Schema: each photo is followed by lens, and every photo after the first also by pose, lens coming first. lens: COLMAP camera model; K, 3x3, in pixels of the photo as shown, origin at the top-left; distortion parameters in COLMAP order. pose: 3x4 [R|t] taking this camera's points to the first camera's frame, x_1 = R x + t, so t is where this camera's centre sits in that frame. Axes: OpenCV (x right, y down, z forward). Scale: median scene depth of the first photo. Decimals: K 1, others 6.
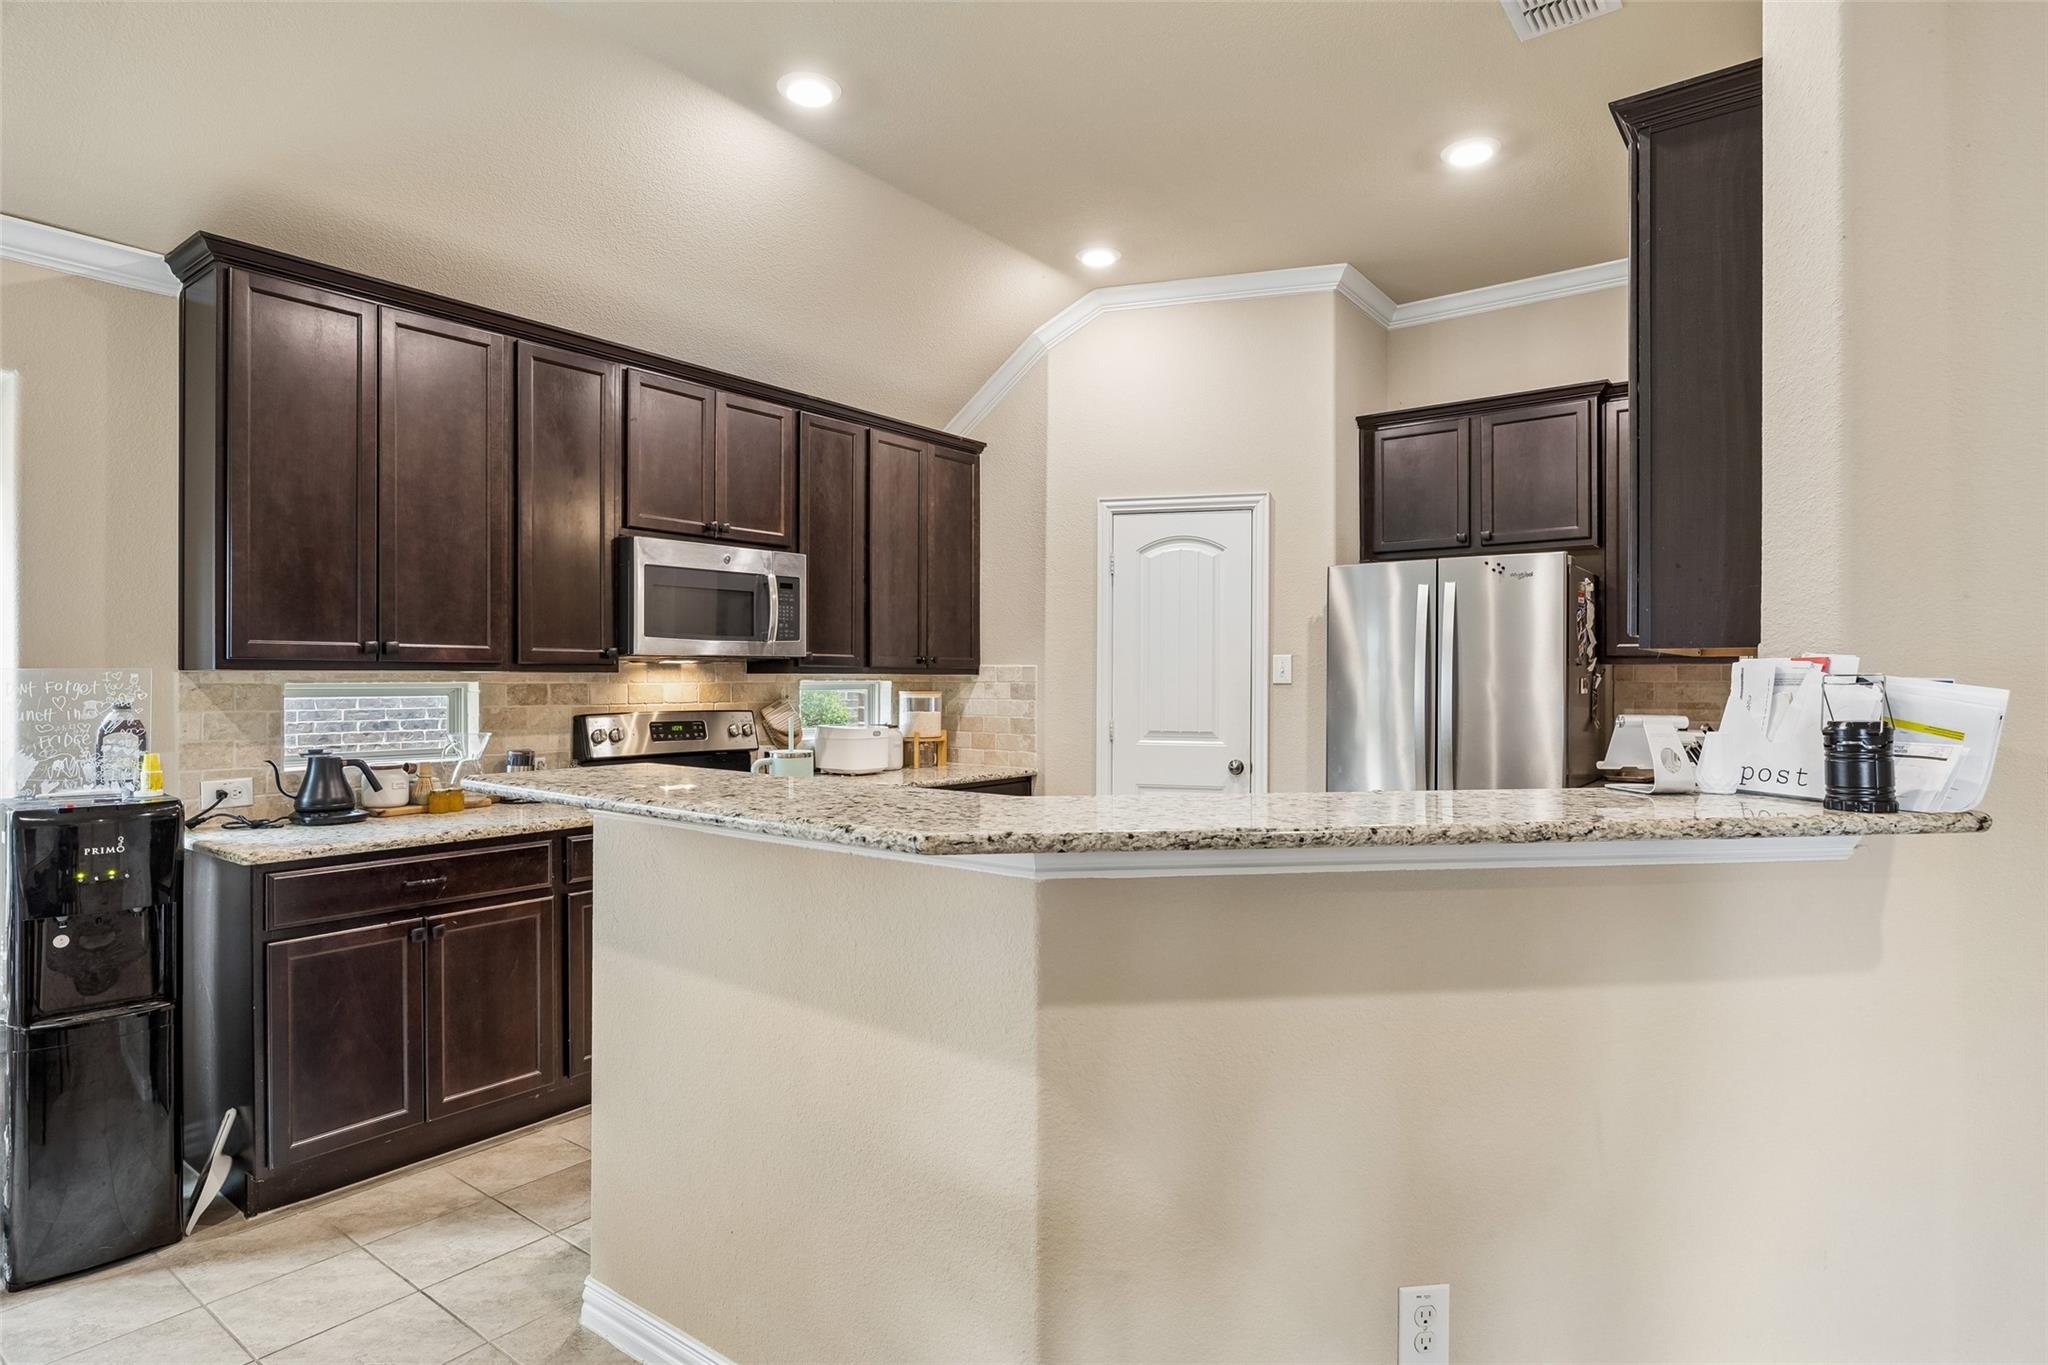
lens RADIAL K [[1085.9, 0, 1028.8], [0, 1085.9, 678.8], [0, 0, 1]] dist [-0.005914, -0.000323]
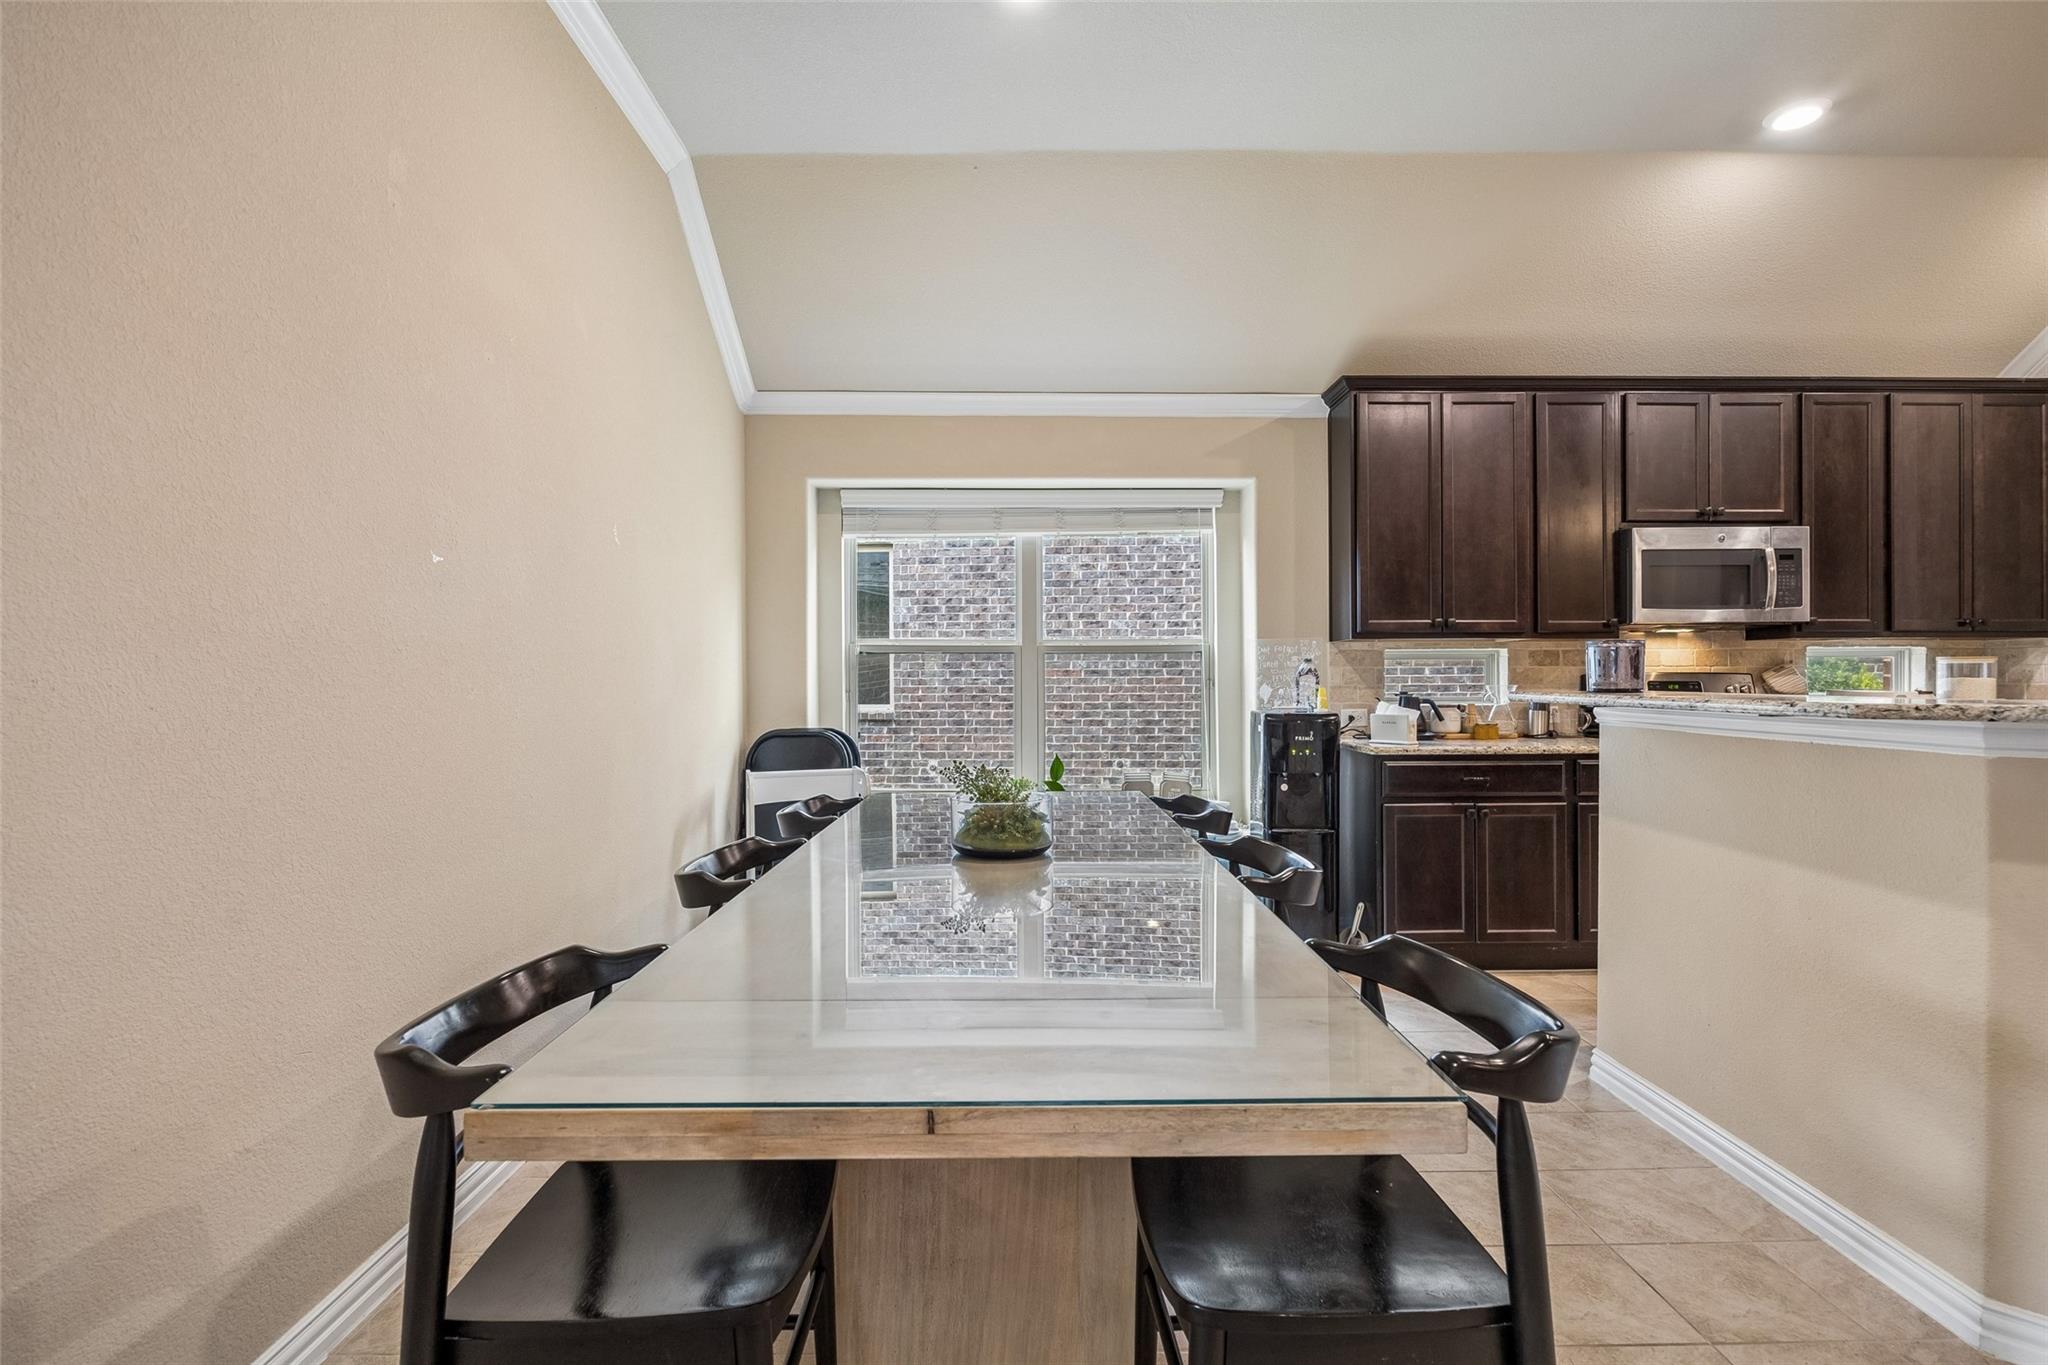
lens RADIAL K [[957.5, 0, 1027.5], [0, 957.5, 679.7], [0, 0, 1]] dist [-0.013361, 0.000058]
pose [[0.606974, -0.001627, -0.794720, 0.076952], [0.004375, 0.999990, 0.001294, 0.035626], [0.794709, -0.004262, 0.606975, -0.199978]]
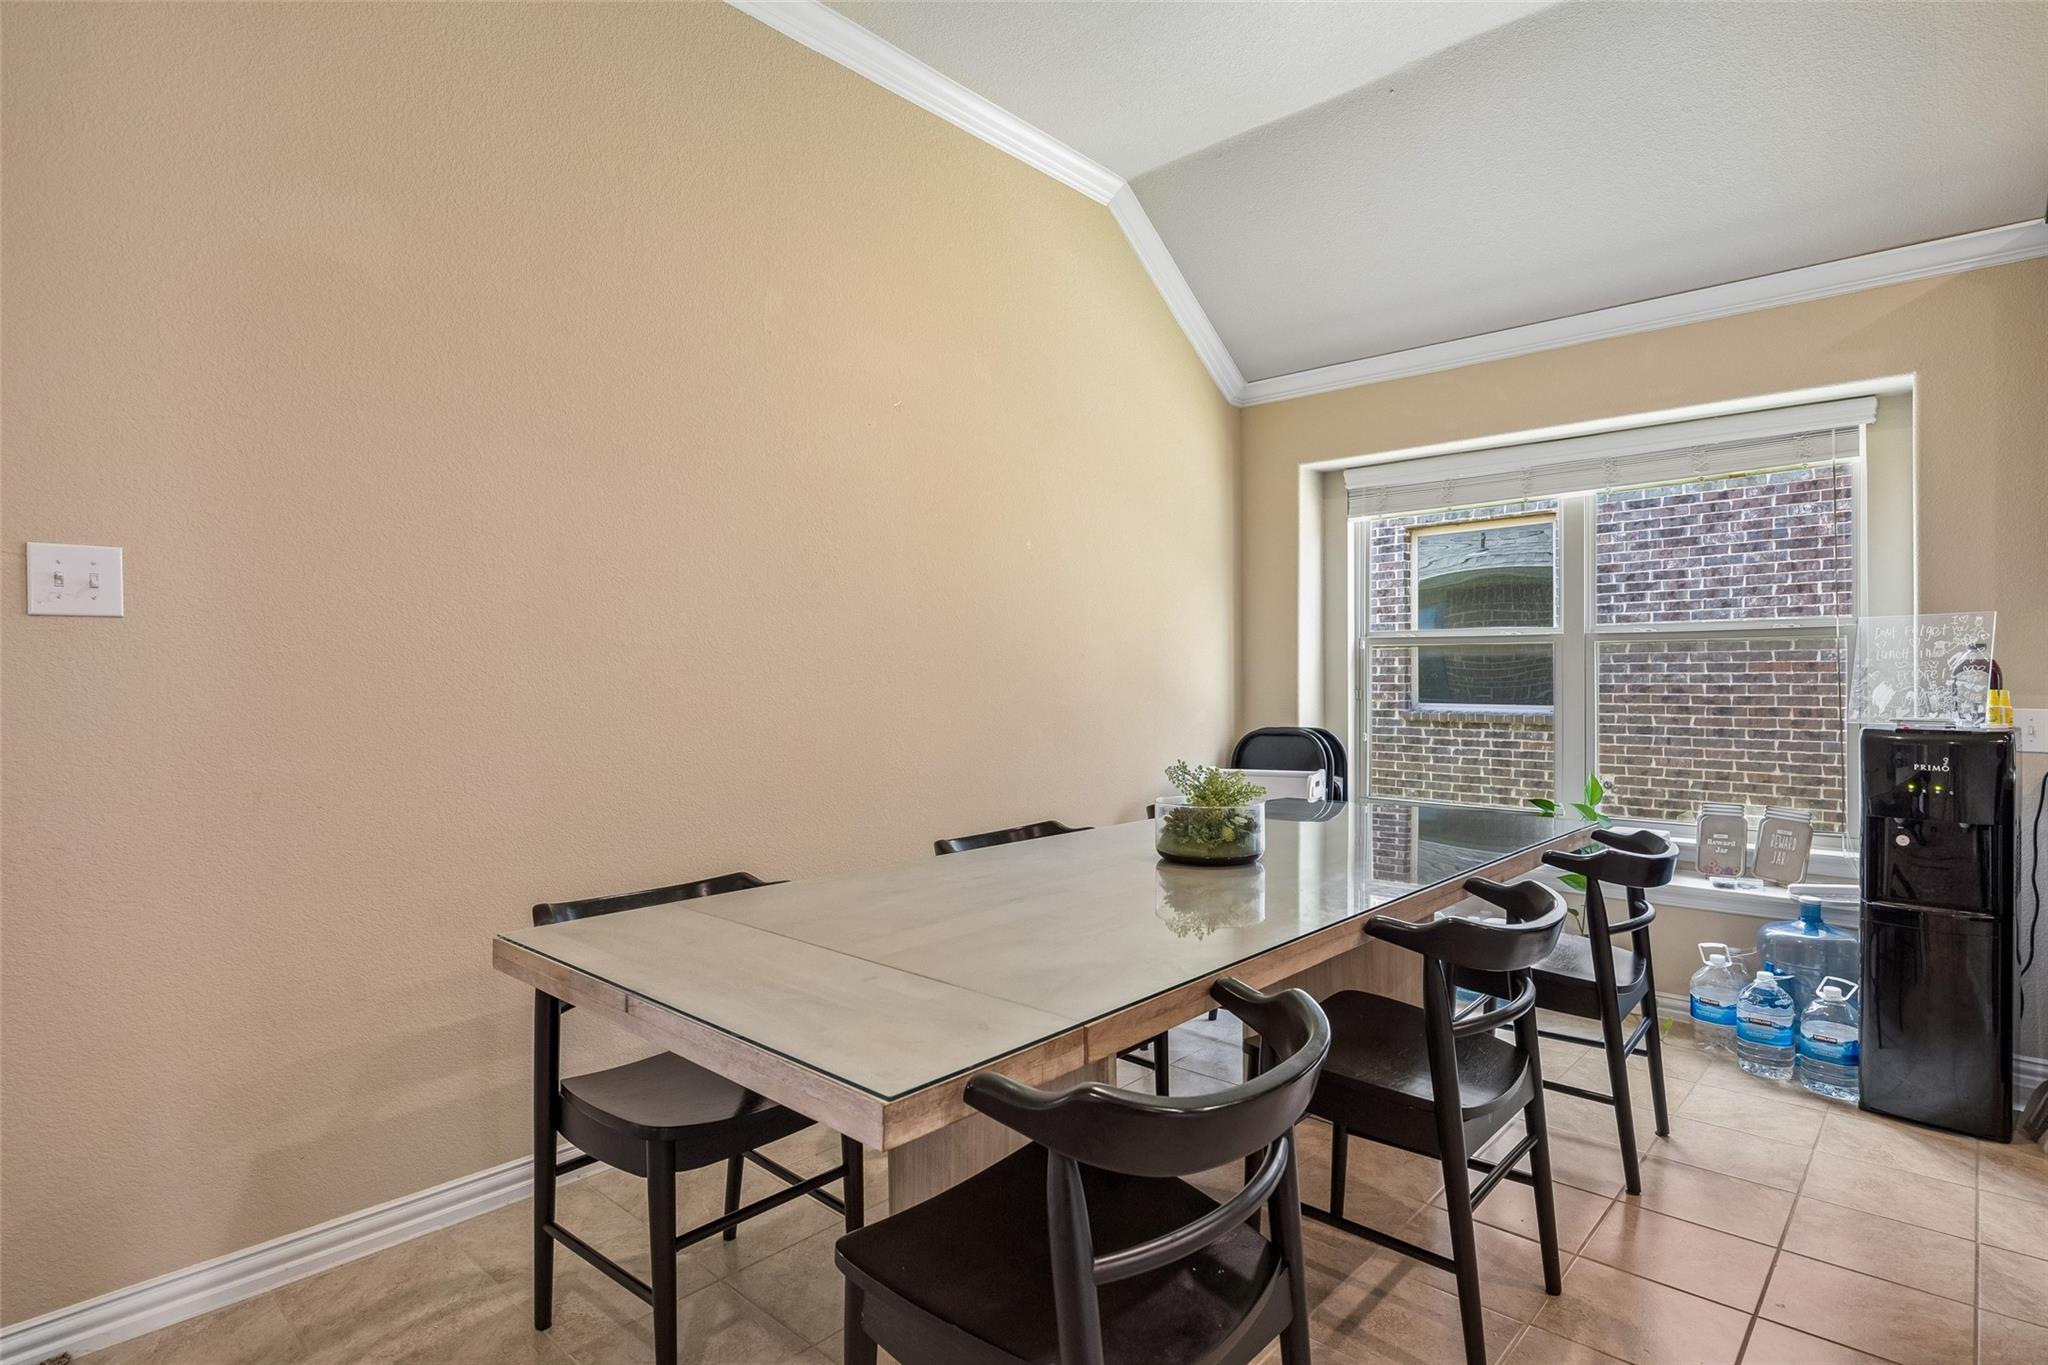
lens RADIAL K [[1034.9, 0, 1025.6], [0, 1034.9, 680.6], [0, 0, 1]] dist [-0.018872, 0.002119]
pose [[-0.098193, 0.003673, -0.995161, 0.204430], [0.003657, 0.999988, 0.003330, 0.035921], [0.995161, -0.003313, -0.098206, 0.087154]]
